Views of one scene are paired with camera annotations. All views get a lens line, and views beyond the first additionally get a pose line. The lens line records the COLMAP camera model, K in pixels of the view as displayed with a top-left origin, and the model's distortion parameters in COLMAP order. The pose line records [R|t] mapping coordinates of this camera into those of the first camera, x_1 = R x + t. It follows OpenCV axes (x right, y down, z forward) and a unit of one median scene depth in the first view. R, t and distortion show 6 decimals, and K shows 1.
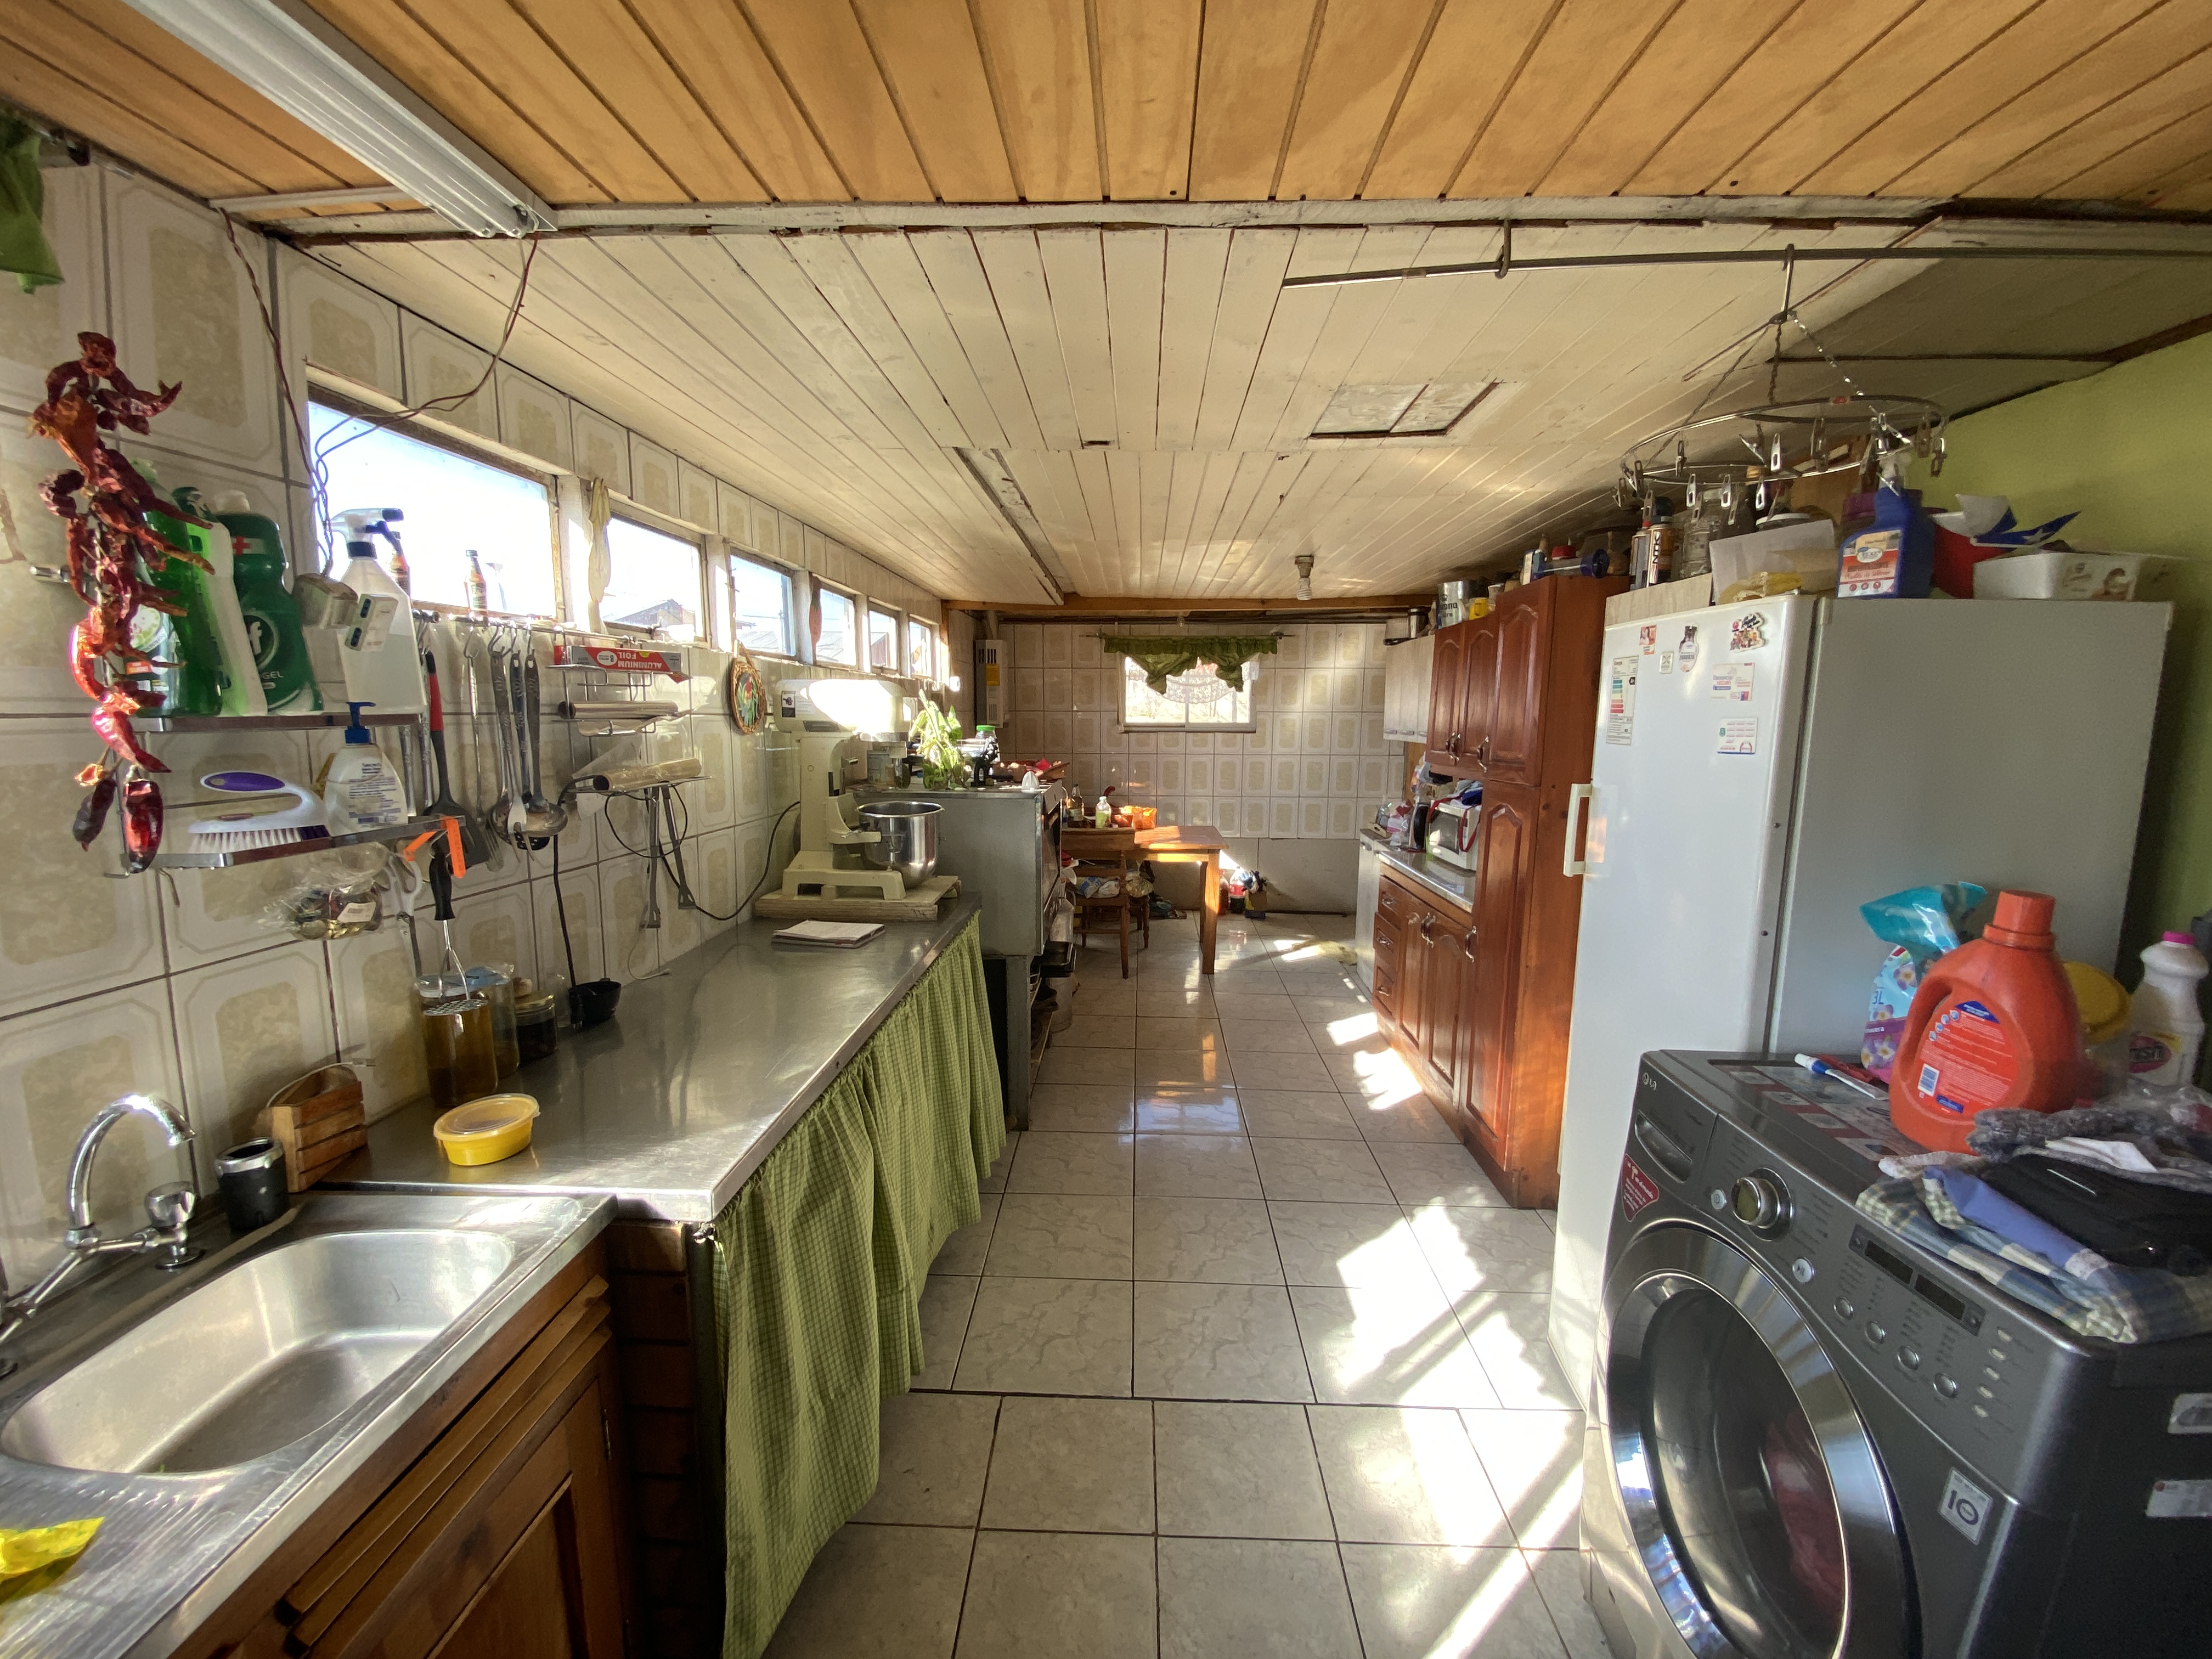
lens RADIAL K [[896.1, 0, 1093.0], [0, 896.1, 821.2], [0, 0, 1]] dist [0.001241, -0.000123]
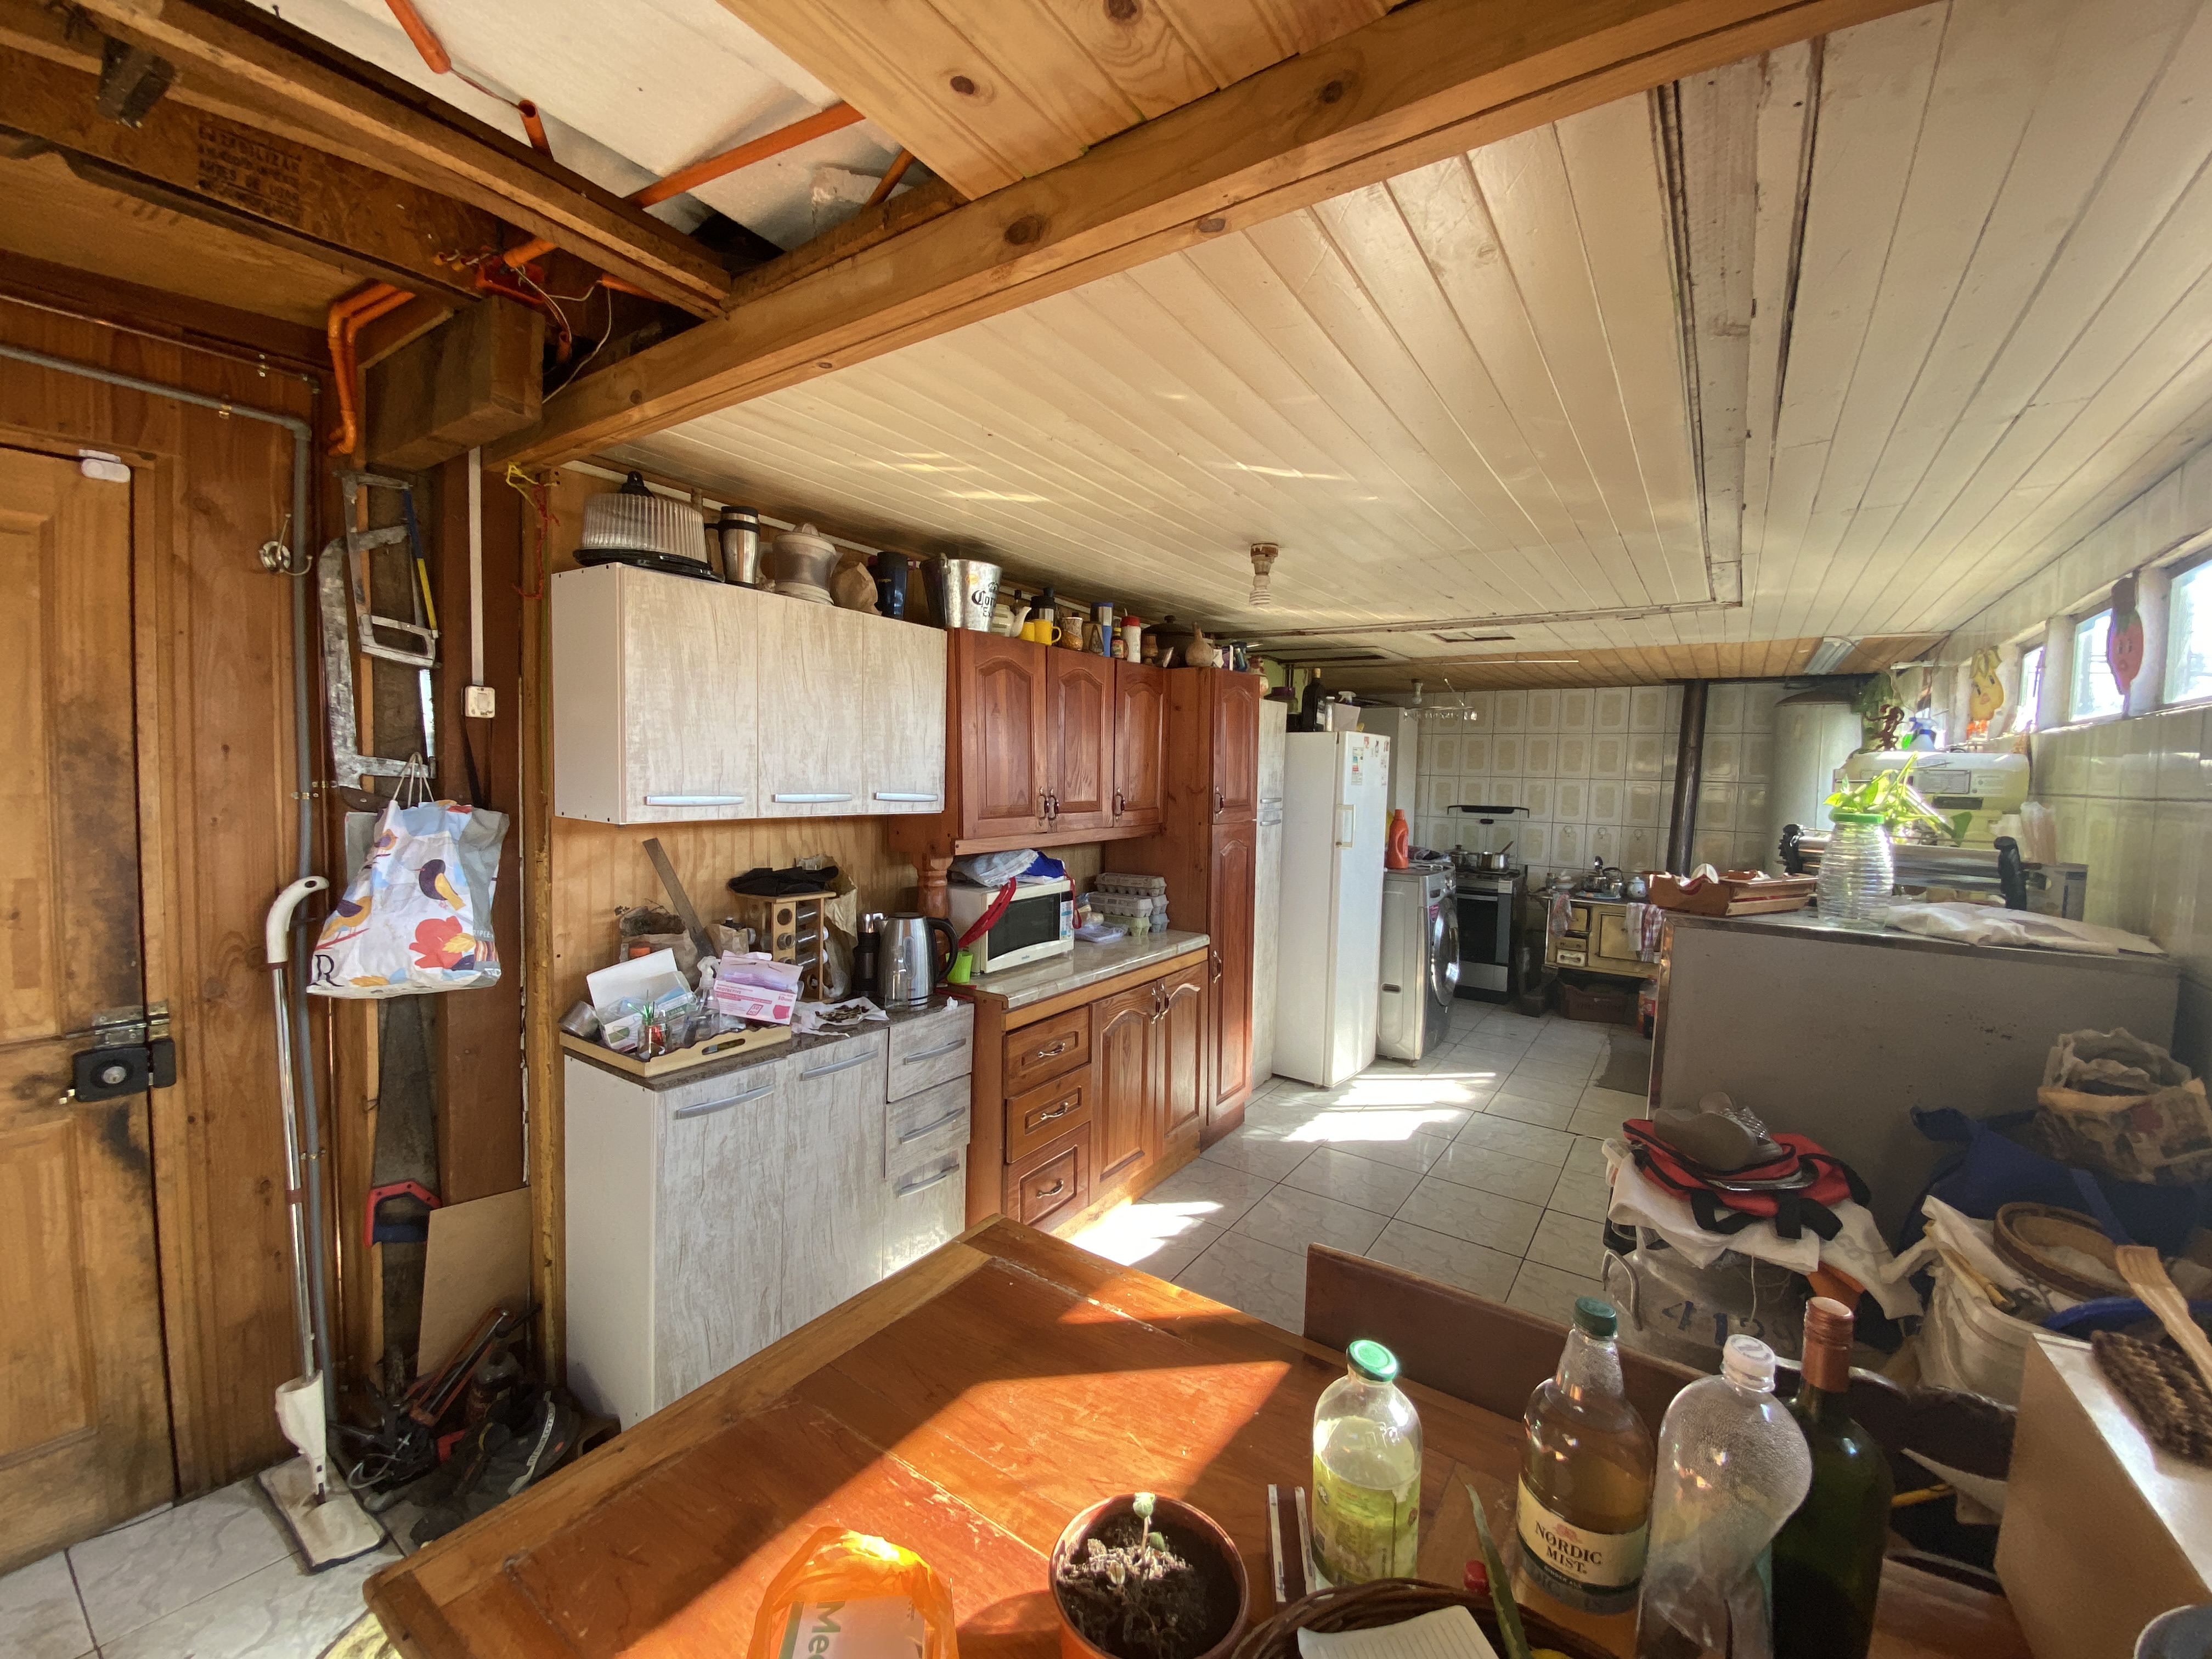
lens RADIAL K [[896.1, 0, 1093.0], [0, 896.1, 821.2], [0, 0, 1]] dist [0.001241, -0.000123]
pose [[-0.846874, -0.054479, 0.528996, -0.053169], [0.041703, 0.984872, 0.168190, -0.318918], [-0.530156, 0.164496, -0.831790, 2.574578]]
